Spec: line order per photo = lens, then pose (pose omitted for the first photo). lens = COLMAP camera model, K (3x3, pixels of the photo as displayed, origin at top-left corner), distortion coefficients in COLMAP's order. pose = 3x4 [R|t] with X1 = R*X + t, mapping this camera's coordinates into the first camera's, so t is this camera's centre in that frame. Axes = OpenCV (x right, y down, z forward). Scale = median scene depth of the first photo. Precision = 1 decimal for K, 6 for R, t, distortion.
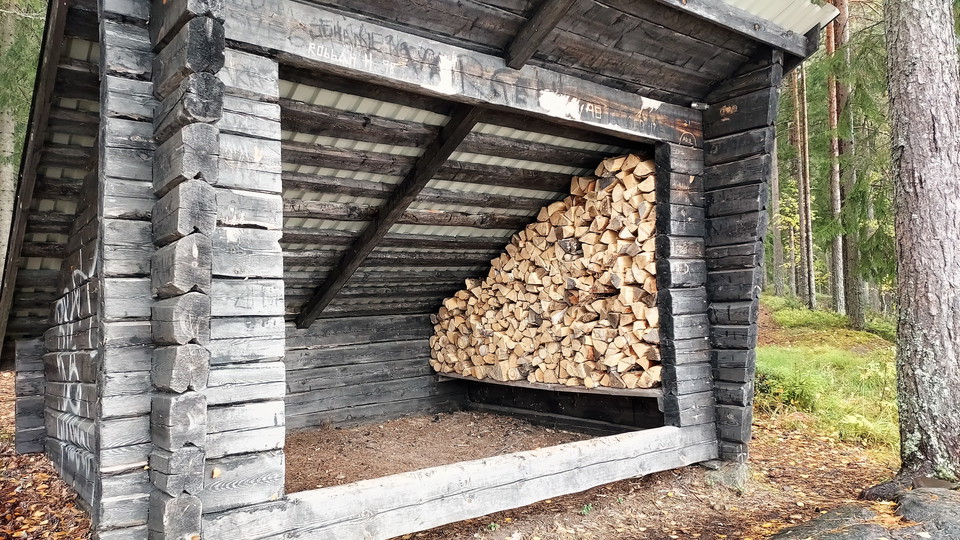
lens RADIAL K [[671.1, 0, 480.1], [0, 671.1, 284.1], [0, 0, 1]] dist [0.070383, -0.086956]
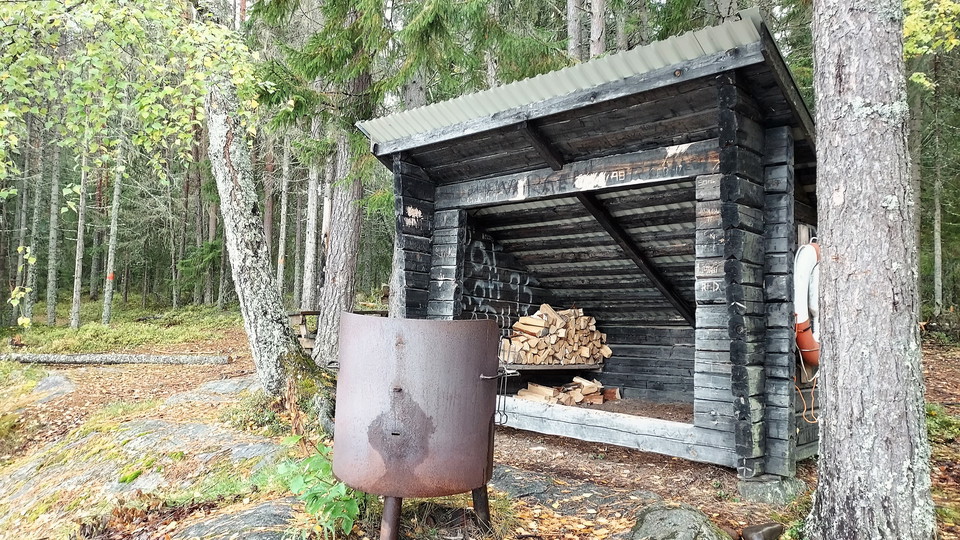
lens RADIAL K [[671.1, 0, 480.1], [0, 671.1, 284.1], [0, 0, 1]] dist [0.070383, -0.086956]
pose [[0.145991, -0.017859, -0.989125, 1.496639], [0.020599, 0.999675, -0.015009, -0.020780], [0.989071, -0.018184, 0.146312, 0.520525]]
